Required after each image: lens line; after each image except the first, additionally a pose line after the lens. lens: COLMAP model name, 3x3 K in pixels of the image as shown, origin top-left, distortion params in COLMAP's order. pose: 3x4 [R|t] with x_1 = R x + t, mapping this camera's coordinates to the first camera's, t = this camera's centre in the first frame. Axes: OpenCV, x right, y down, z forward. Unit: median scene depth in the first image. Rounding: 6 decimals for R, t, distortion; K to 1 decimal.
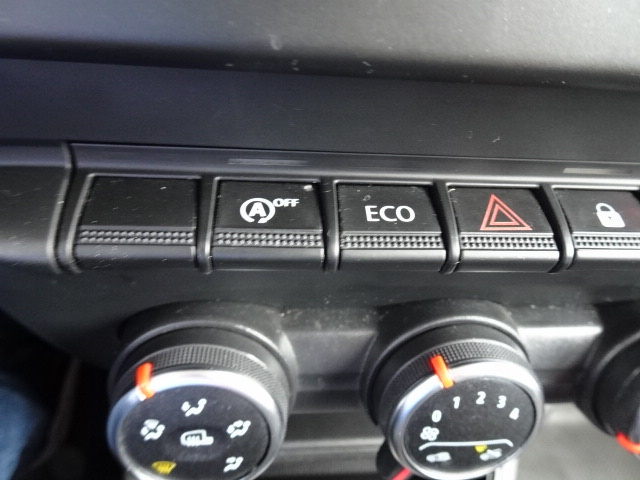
lens RADIAL K [[450.1, 0, 321.6], [0, 450.1, 243.6], [0, 0, 1]] dist [-0.005242, 0.004049]
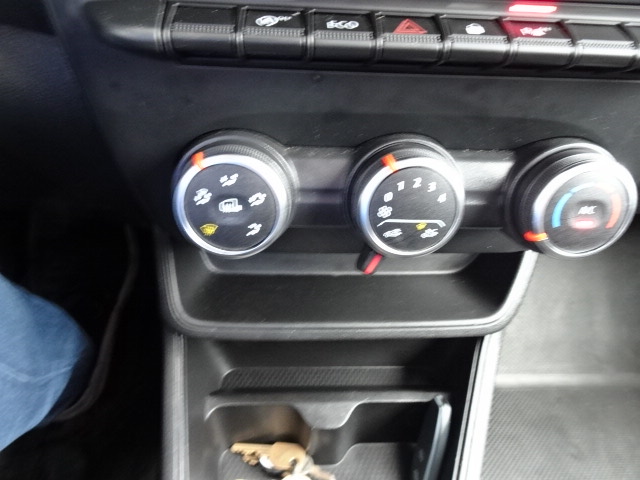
lens RADIAL K [[450.1, 0, 321.6], [0, 450.1, 238.9], [0, 0, 1]] dist [-0.005242, 0.004049]
pose [[0.999170, -0.006540, -0.040202, 0.098195], [0.004804, 0.999058, -0.043121, 0.628460], [0.040446, 0.042892, 0.998261, -0.535363]]
